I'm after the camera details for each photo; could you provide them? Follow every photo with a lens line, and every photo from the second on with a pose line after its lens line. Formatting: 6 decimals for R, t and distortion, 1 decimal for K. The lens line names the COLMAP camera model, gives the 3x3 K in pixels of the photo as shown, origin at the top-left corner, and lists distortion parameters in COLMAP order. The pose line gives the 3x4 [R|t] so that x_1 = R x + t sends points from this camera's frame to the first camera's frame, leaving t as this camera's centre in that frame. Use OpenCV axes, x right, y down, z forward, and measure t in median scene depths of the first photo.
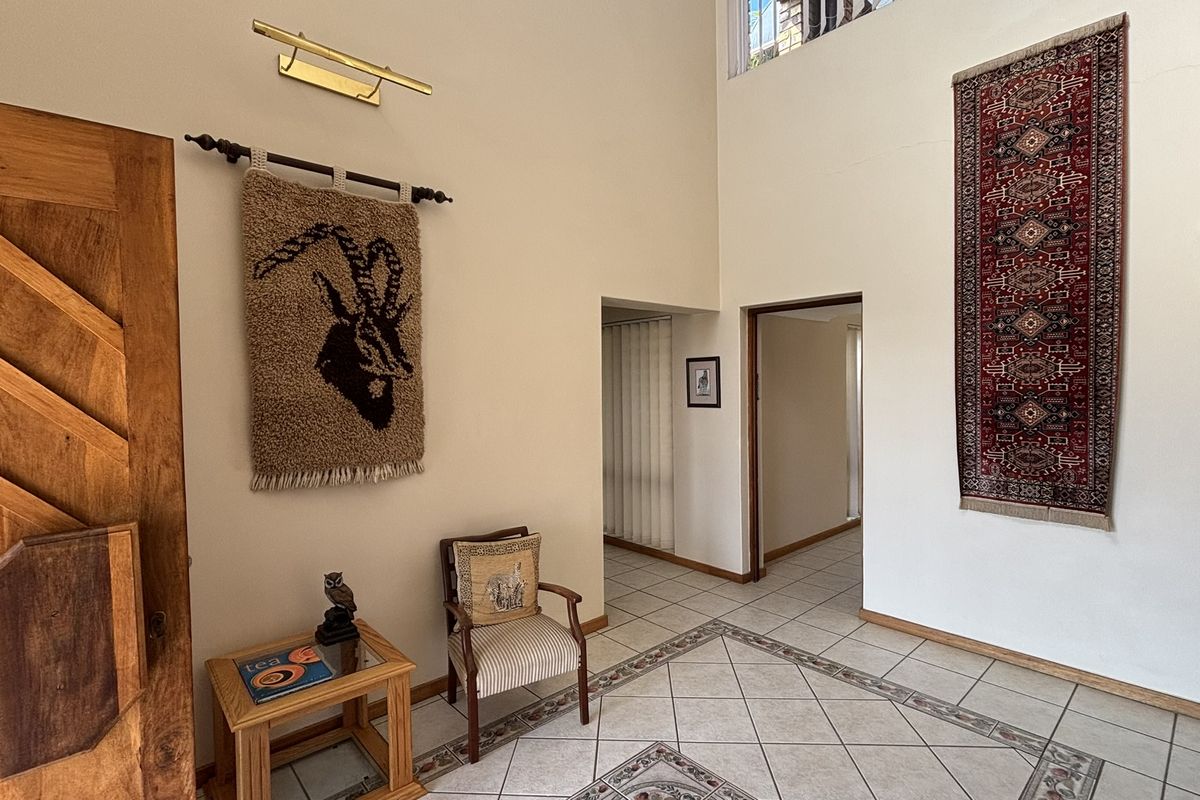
lens RADIAL K [[572.0, 0, 603.0], [0, 572.0, 398.6], [0, 0, 1]] dist [0.004634, -0.000954]
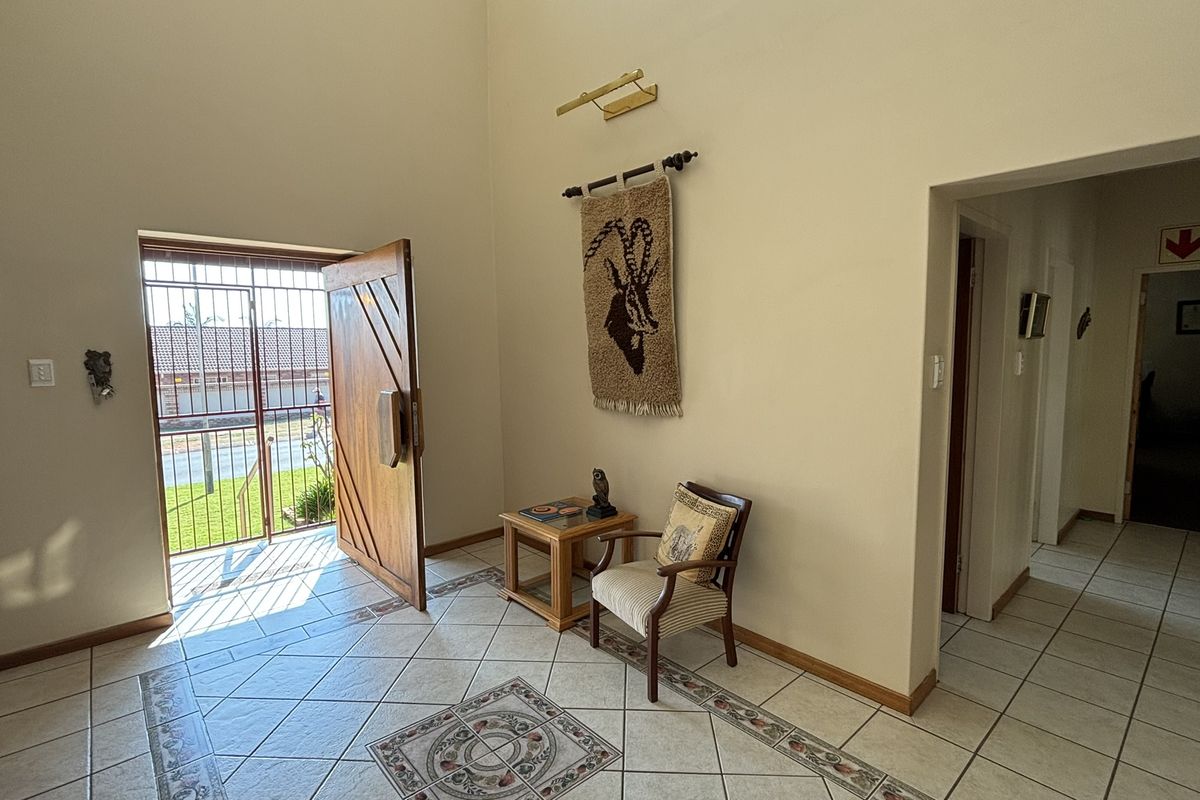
lens RADIAL K [[572.0, 0, 602.6], [0, 572.0, 399.2], [0, 0, 1]] dist [0.004634, -0.000954]
pose [[-0.007468, 0.108613, -0.994056, 0.880076], [-0.011953, 0.994003, 0.108697, -0.028171], [0.999901, 0.012693, -0.006125, 0.946363]]
